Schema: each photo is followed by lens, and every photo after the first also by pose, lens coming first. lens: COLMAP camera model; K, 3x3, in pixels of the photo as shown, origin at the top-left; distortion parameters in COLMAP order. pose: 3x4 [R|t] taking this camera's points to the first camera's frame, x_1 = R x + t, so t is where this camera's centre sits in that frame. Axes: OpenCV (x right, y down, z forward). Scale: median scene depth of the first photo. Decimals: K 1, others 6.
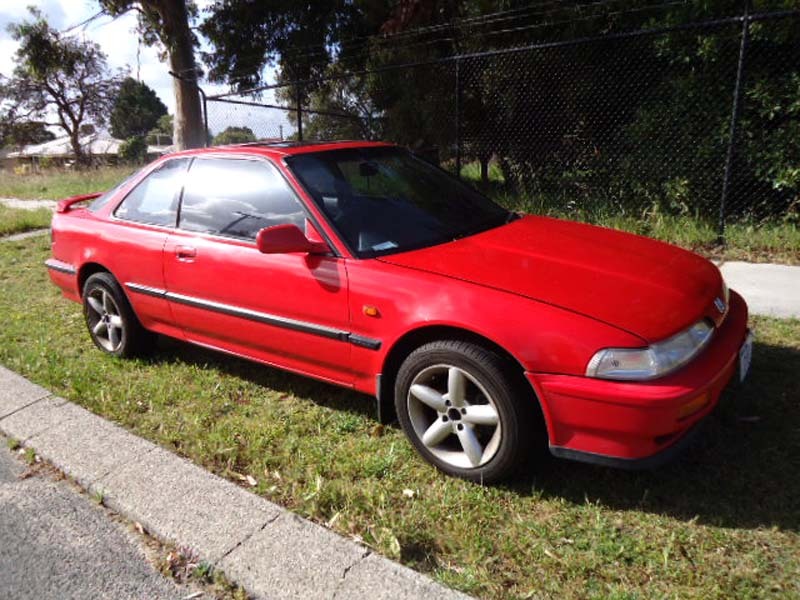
lens RADIAL K [[608.9, 0, 400.0], [0, 608.9, 300.0], [0, 0, 1]] dist [-0.001491, -0.001210]
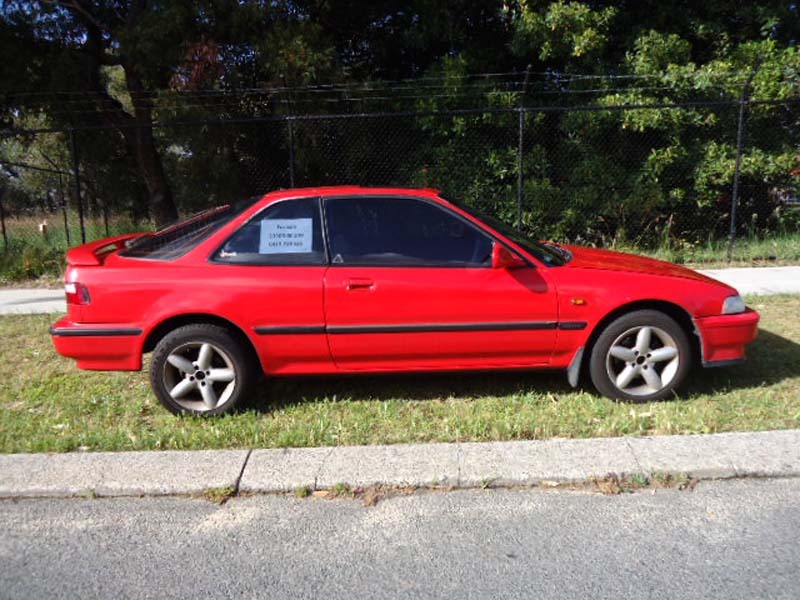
lens RADIAL K [[619.8, 0, 400.0], [0, 619.8, 300.0], [0, 0, 1]] dist [0.005034, -0.000278]
pose [[0.782199, -0.102625, 0.614519, -1.230306], [0.162839, 0.985730, -0.042654, 0.008563], [-0.601372, 0.133432, 0.787748, 0.118594]]
